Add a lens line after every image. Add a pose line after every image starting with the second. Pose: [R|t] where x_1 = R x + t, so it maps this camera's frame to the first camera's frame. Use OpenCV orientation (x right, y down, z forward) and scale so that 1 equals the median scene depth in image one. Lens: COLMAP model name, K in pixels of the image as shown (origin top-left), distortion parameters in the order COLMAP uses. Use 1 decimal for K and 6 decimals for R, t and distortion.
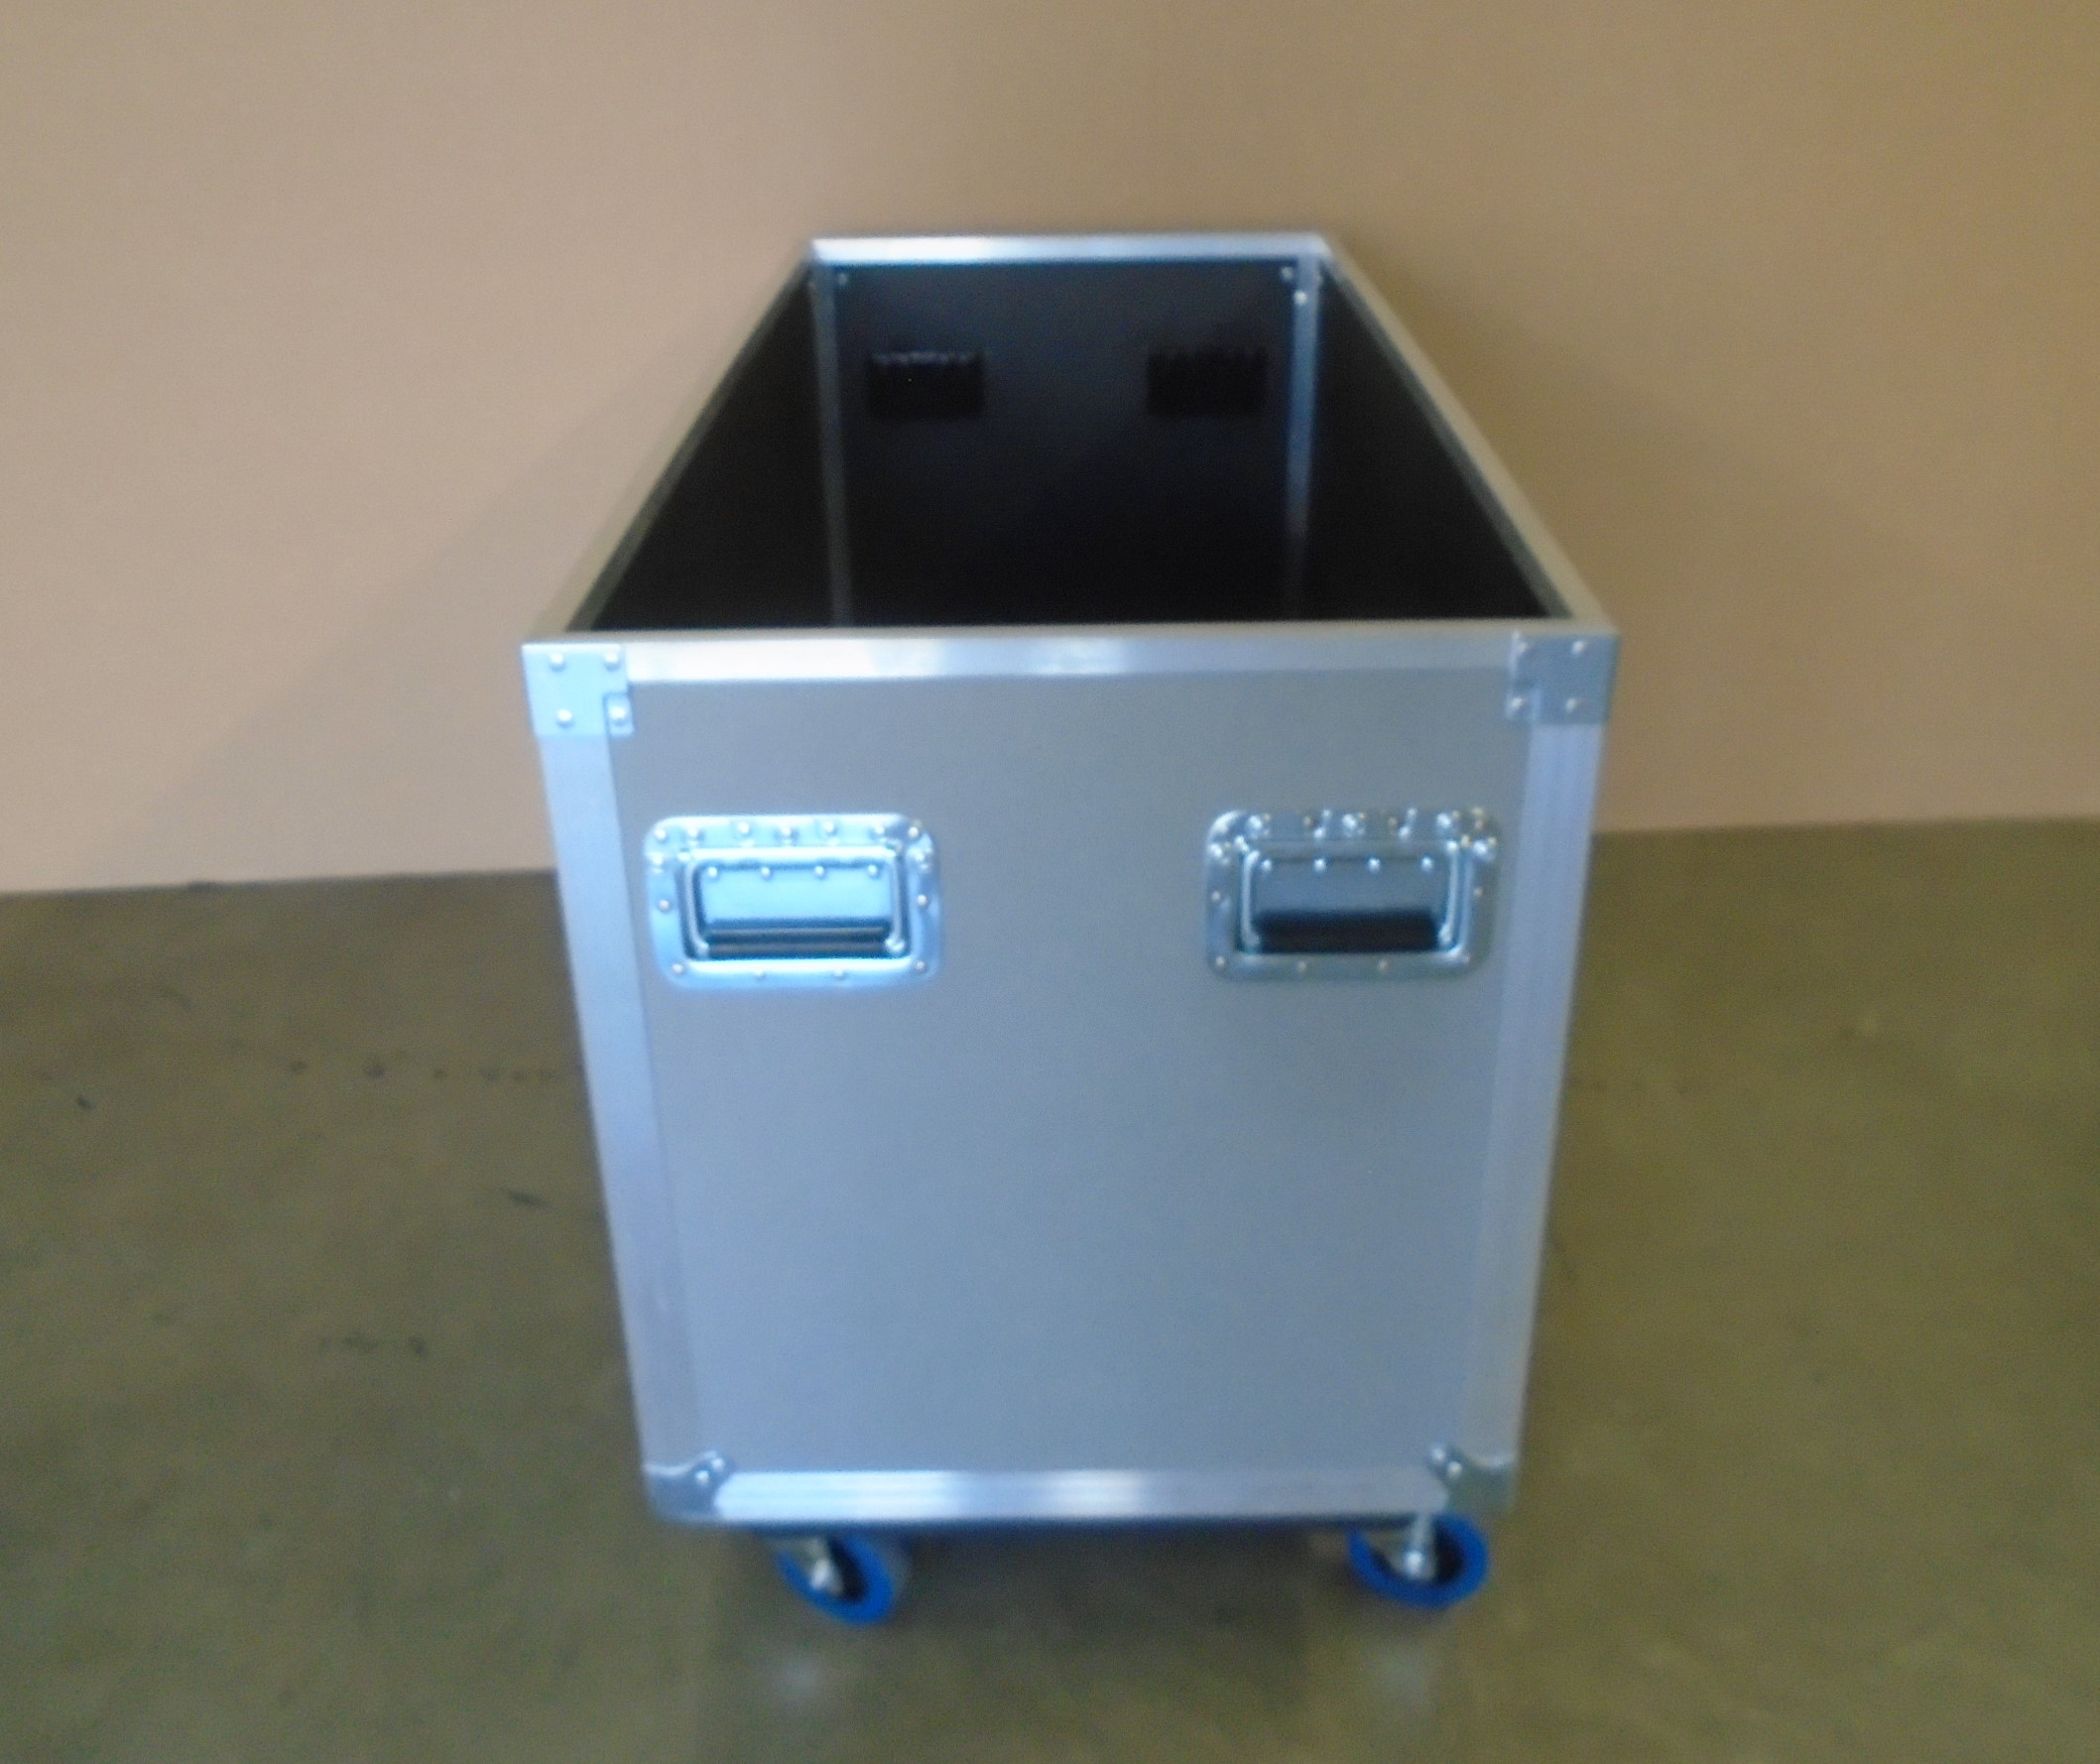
lens RADIAL K [[1976.9, 0, 1050.0], [0, 1976.9, 882.0], [0, 0, 1]] dist [-0.004759, -0.011098]
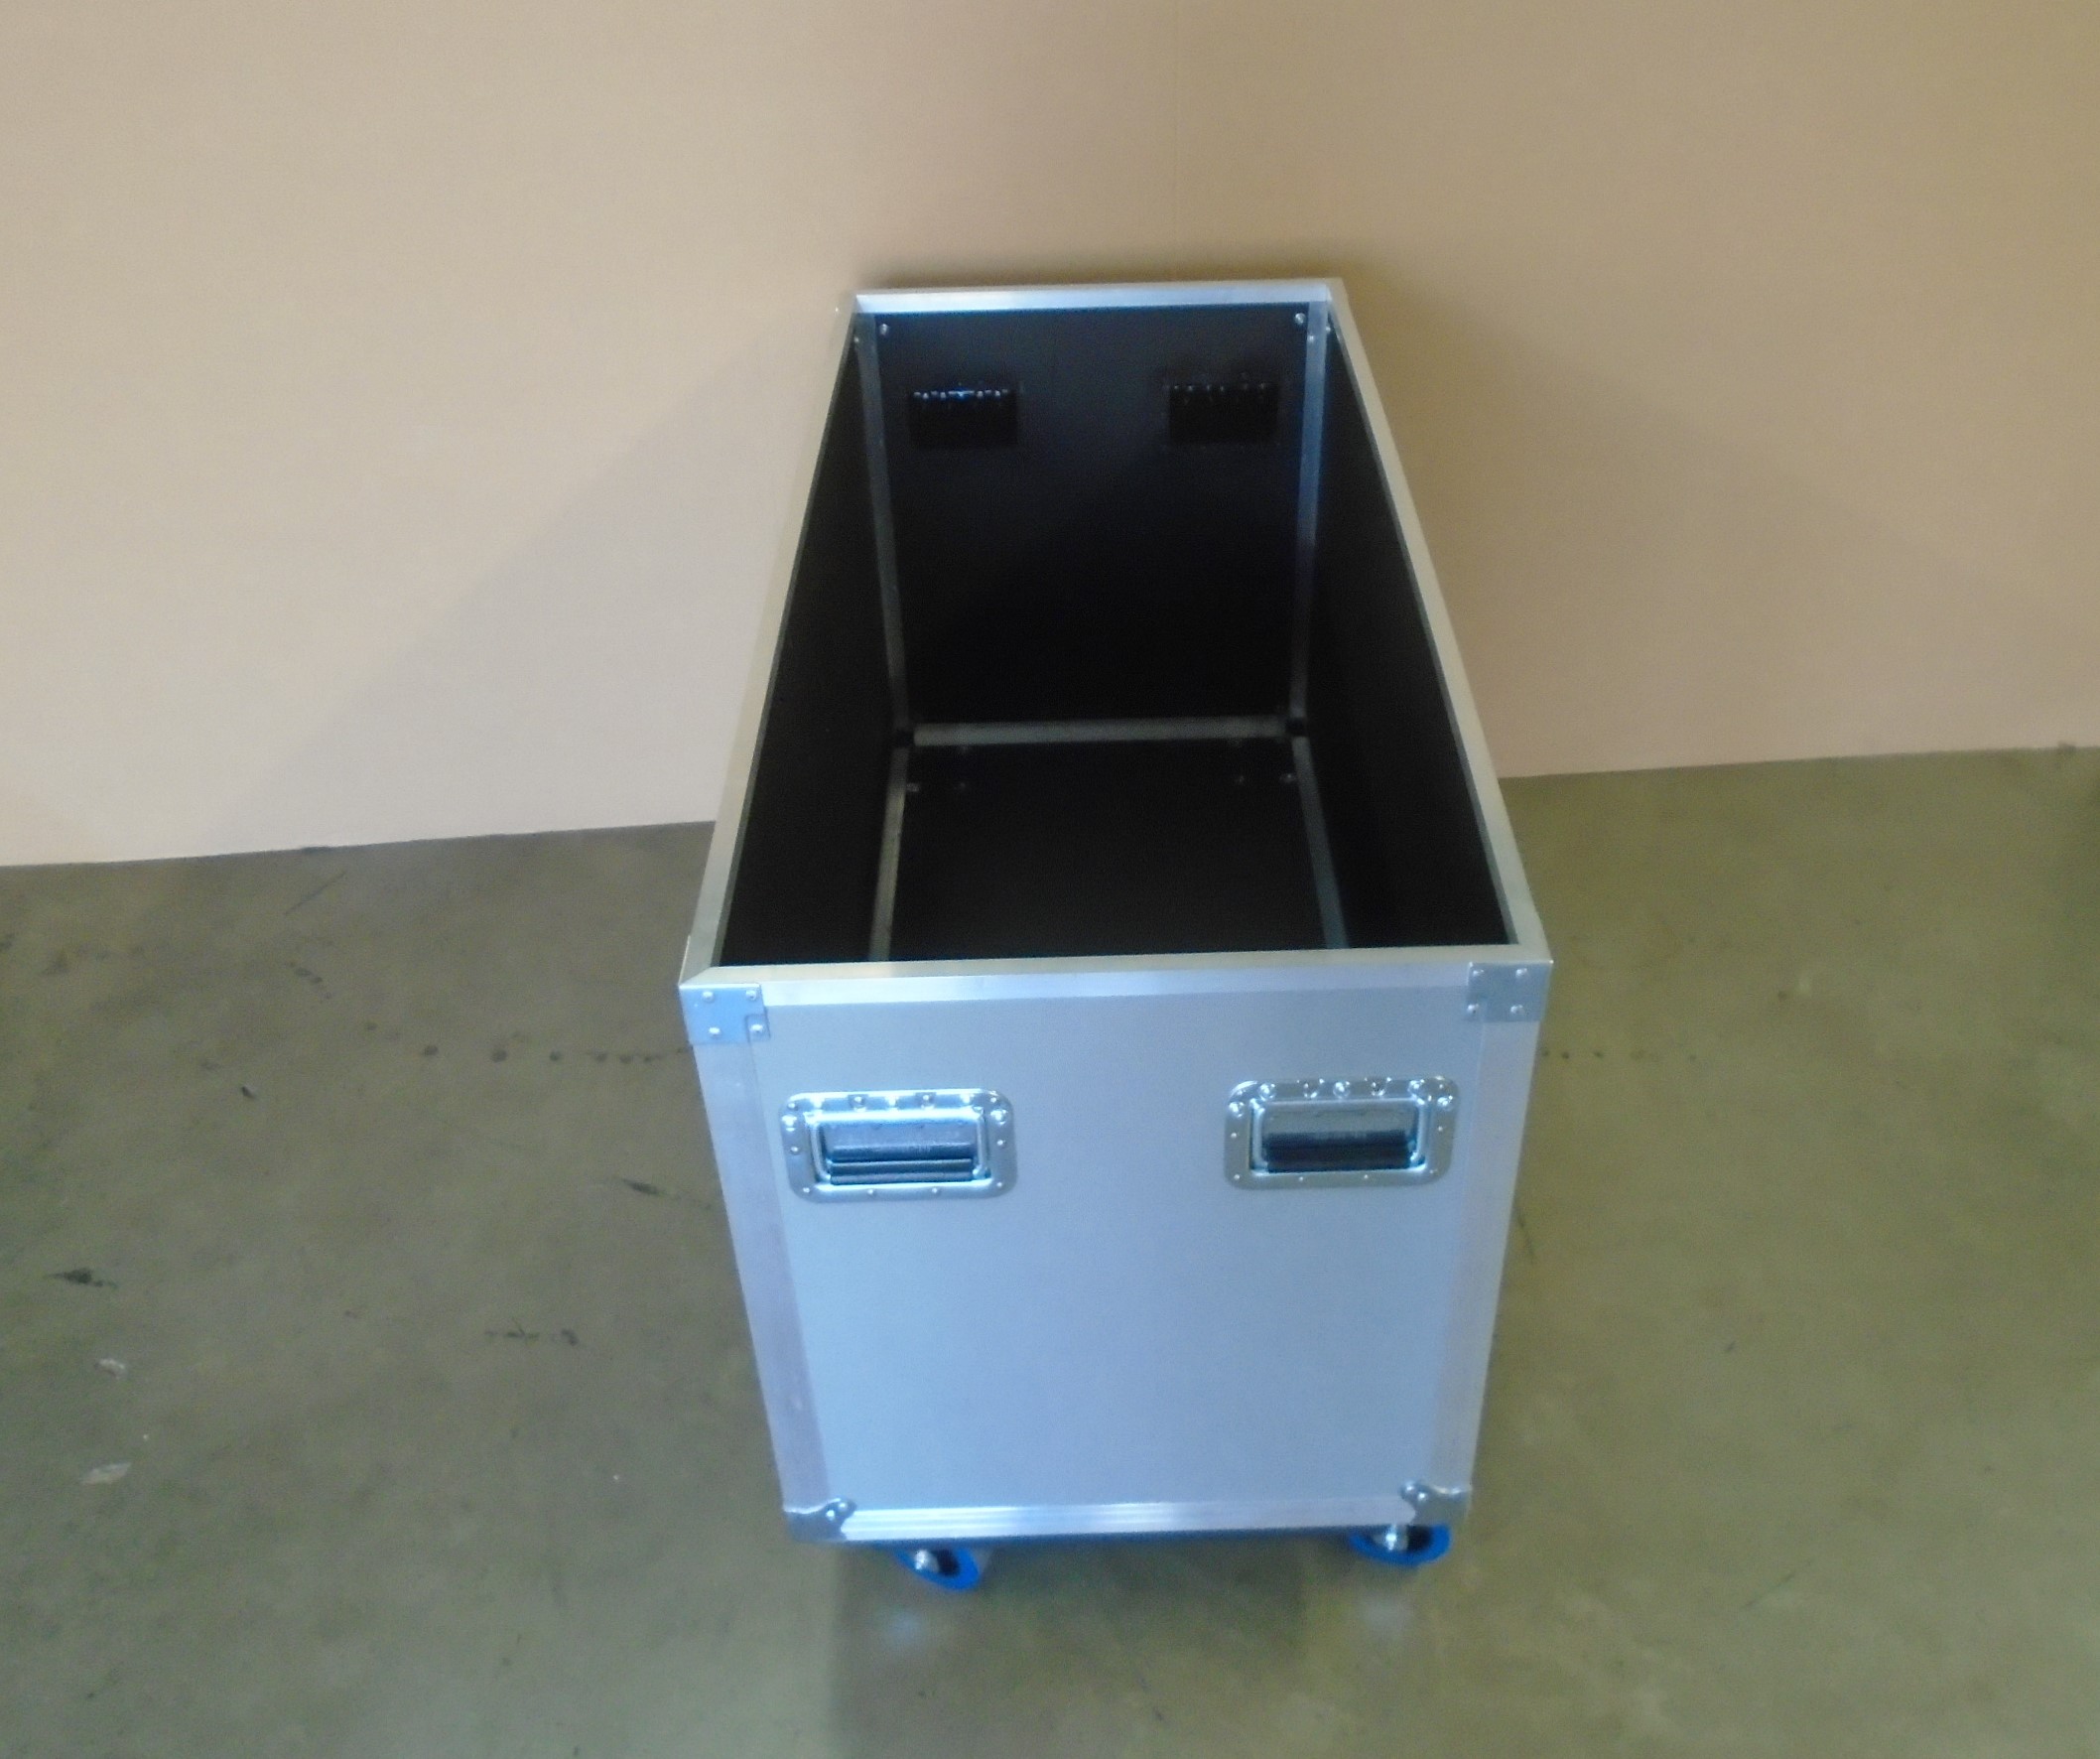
lens RADIAL K [[1971.2, 0, 1101.1], [0, 1971.2, 901.0], [0, 0, 1]] dist [0.001691, -0.005150]
pose [[0.999745, -0.017407, 0.014355, -0.012860], [0.014486, 0.982991, 0.183080, -0.300549], [-0.017297, -0.182826, 0.982993, -0.168211]]
